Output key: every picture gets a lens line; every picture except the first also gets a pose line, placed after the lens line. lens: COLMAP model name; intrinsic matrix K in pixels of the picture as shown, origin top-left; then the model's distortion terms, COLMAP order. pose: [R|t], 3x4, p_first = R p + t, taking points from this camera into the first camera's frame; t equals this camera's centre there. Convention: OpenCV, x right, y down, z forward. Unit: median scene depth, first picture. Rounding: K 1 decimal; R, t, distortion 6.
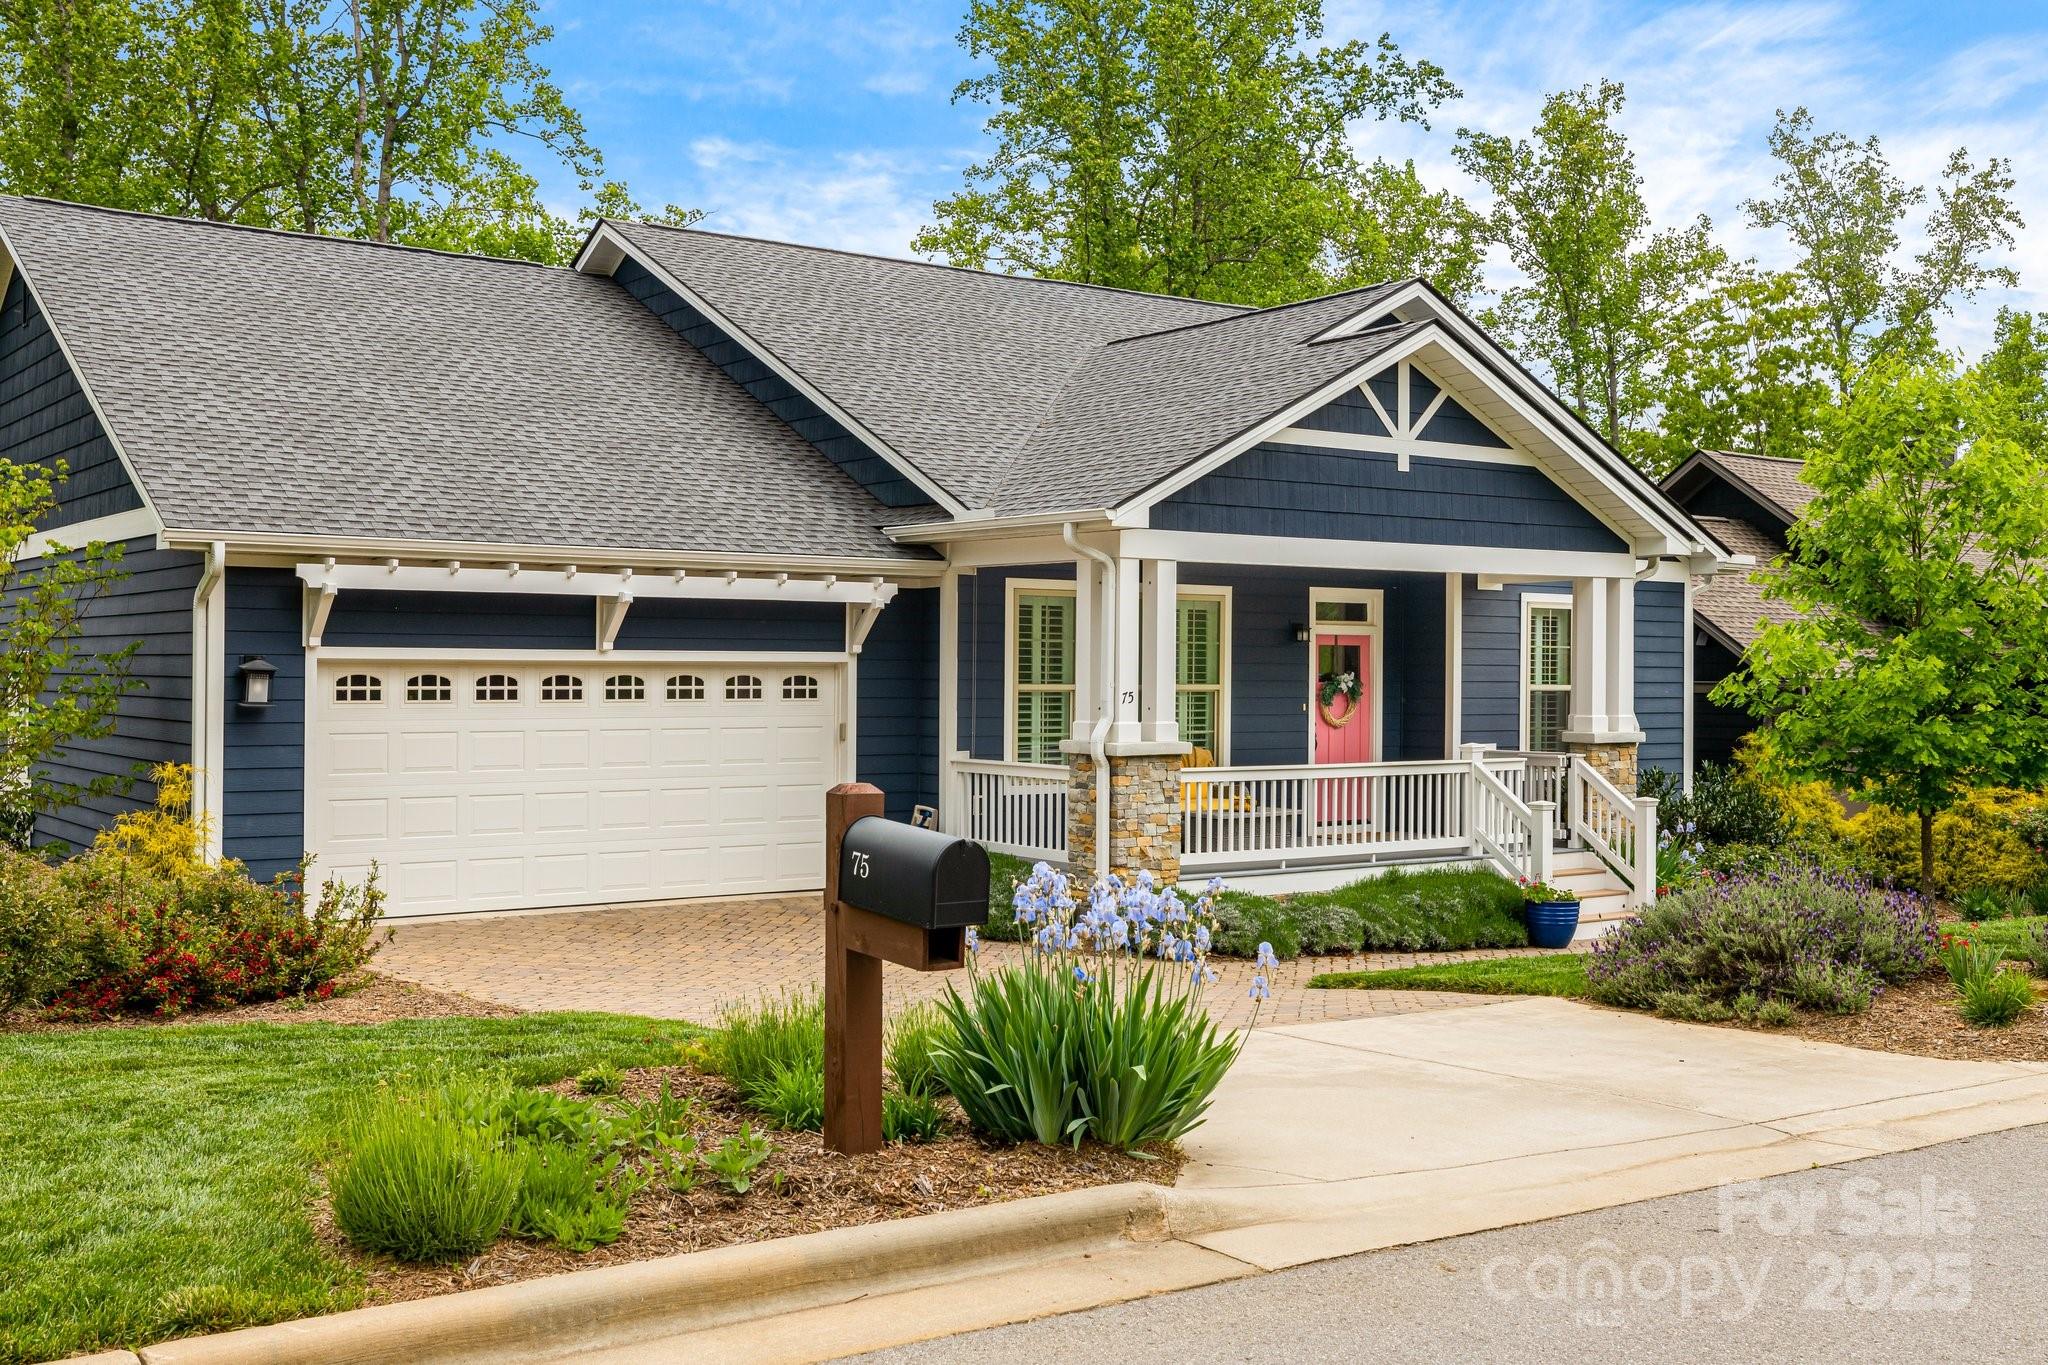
lens RADIAL K [[2130.2, 0, 1024.0], [0, 2130.2, 682.5], [0, 0, 1]] dist [-0.011063, -0.005356]
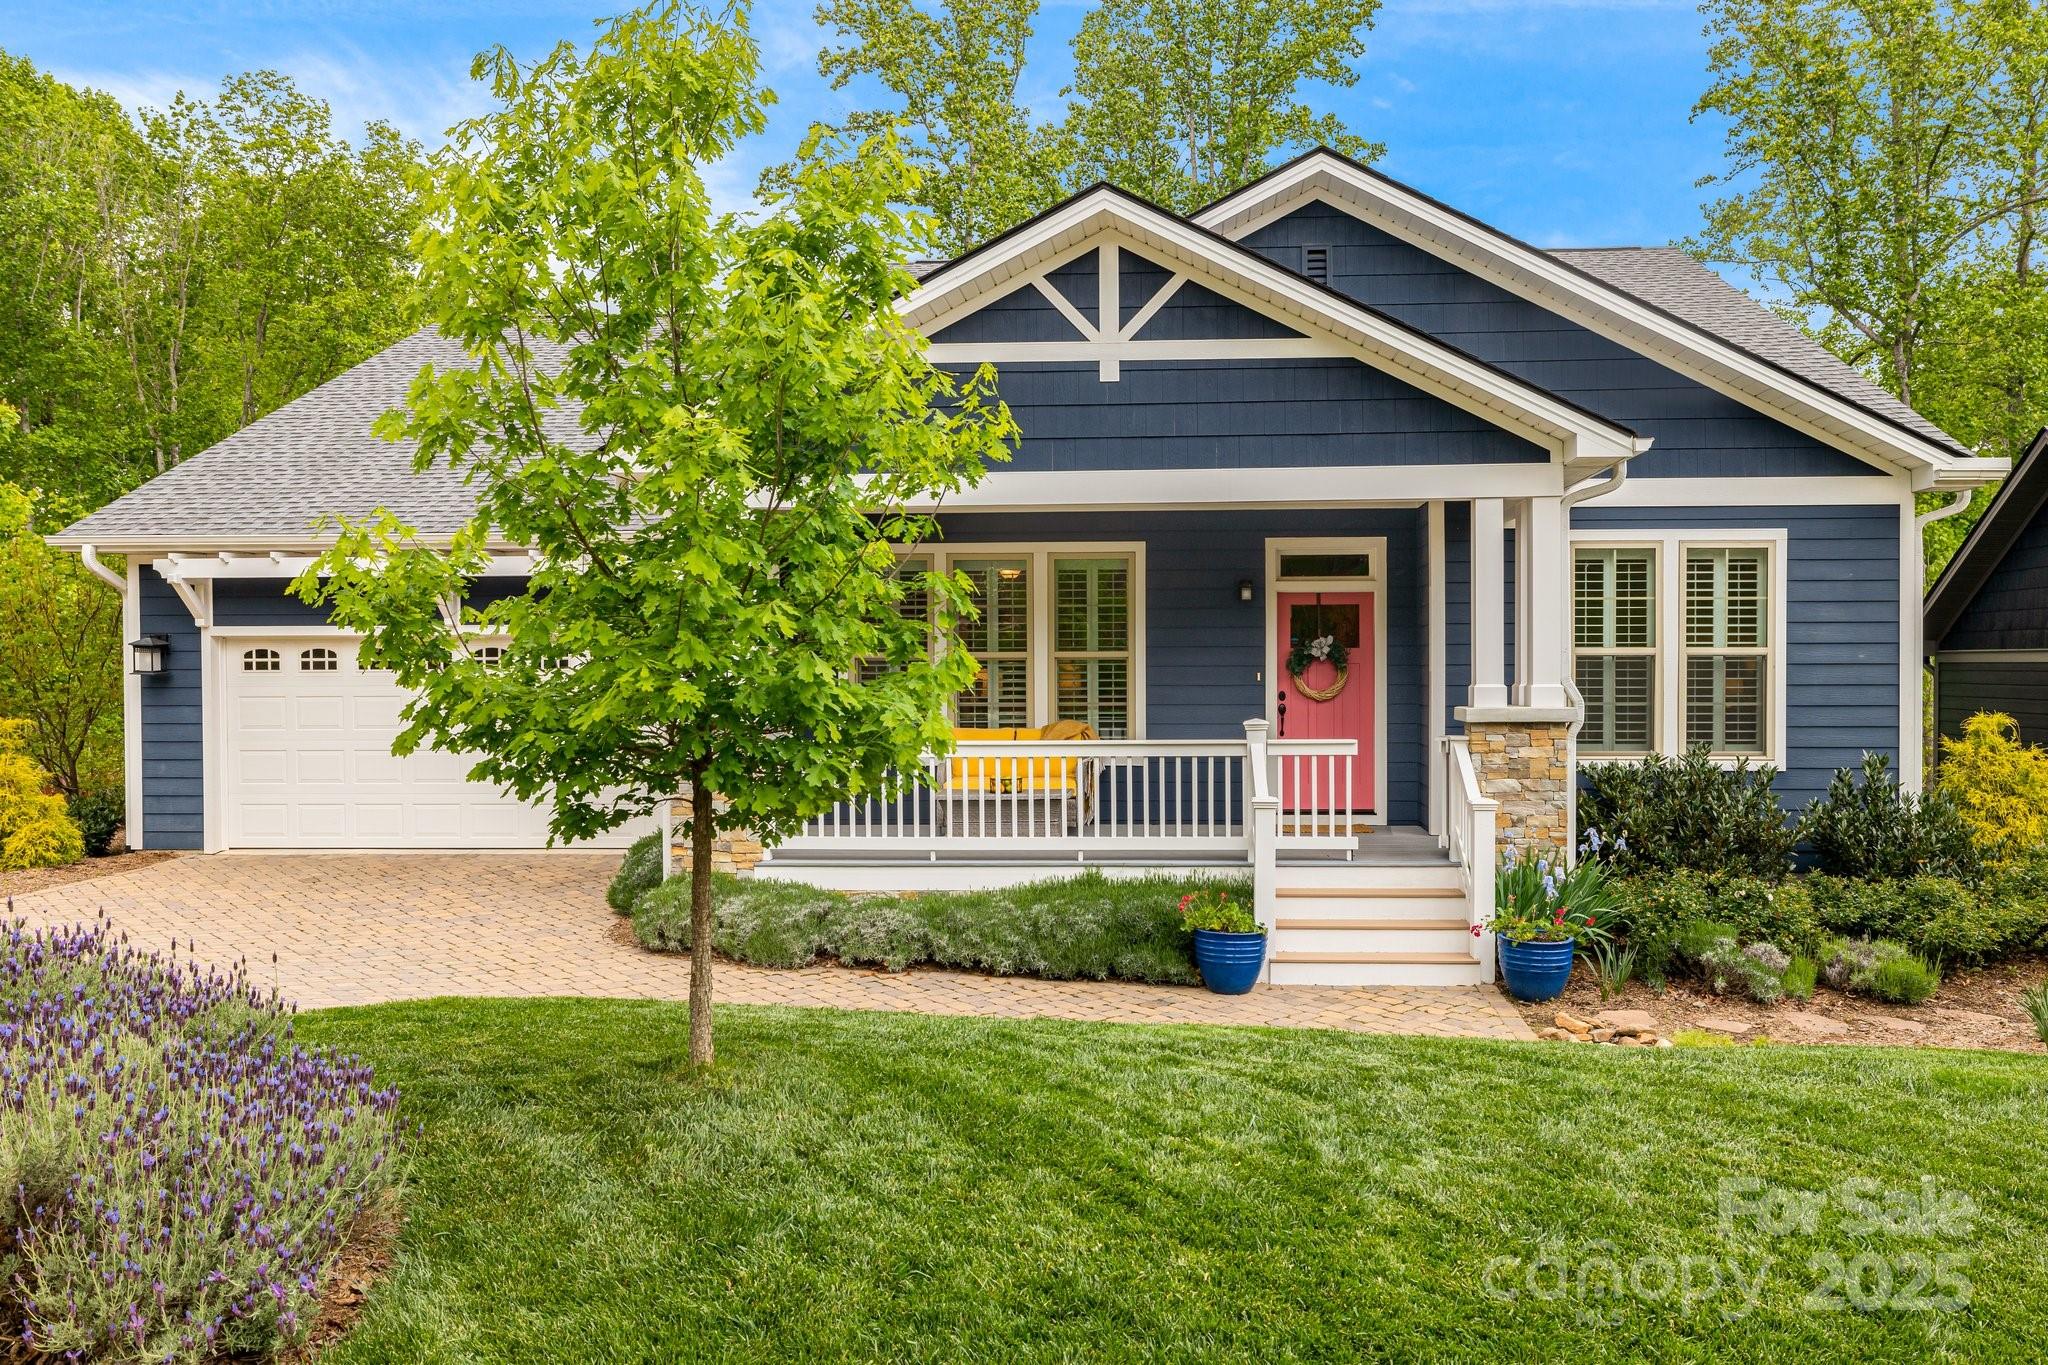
lens RADIAL K [[1445.0, 0, 1024.0], [0, 1445.0, 682.5], [0, 0, 1]] dist [0.012540, 0.002921]
pose [[0.787053, 0.000355, -0.616885, 0.489507], [0.007109, 0.999928, 0.009645, 0.009516], [0.616844, -0.011976, 0.786994, 0.544323]]
